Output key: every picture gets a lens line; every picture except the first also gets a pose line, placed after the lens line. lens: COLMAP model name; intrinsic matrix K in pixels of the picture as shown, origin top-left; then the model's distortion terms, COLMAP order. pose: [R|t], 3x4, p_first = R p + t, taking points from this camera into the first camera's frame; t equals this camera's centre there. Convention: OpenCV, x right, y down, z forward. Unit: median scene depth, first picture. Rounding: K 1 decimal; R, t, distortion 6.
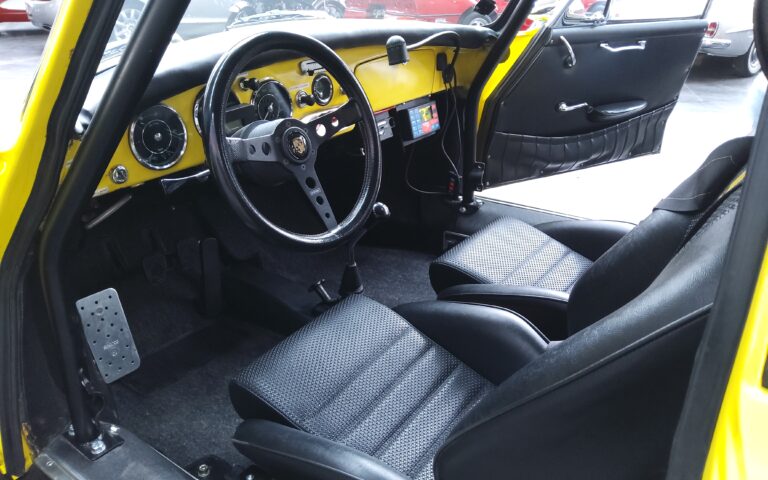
lens RADIAL K [[579.9, 0, 384.8], [0, 579.9, 246.0], [0, 0, 1]] dist [0.049792, -0.086532]
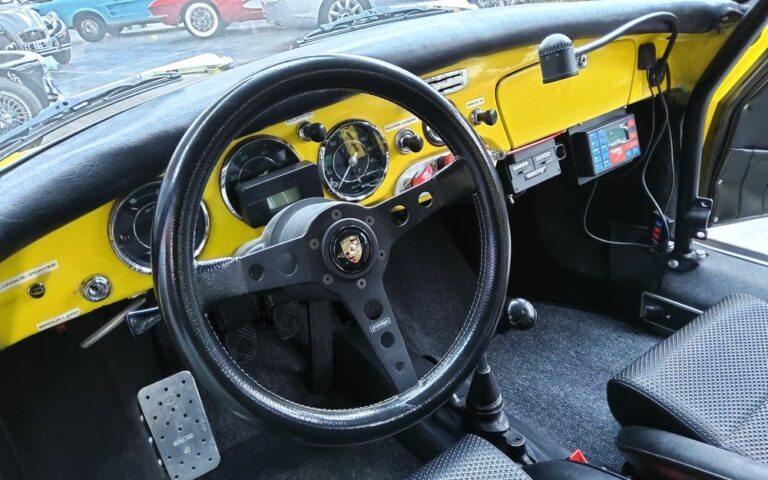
lens RADIAL K [[579.9, 0, 384.8], [0, 579.9, 246.0], [0, 0, 1]] dist [0.049792, -0.086532]
pose [[0.942848, 0.044640, -0.330220, 0.053670], [-0.031763, 0.998514, 0.044292, -0.141062], [0.331706, -0.031271, 0.942864, 0.314971]]
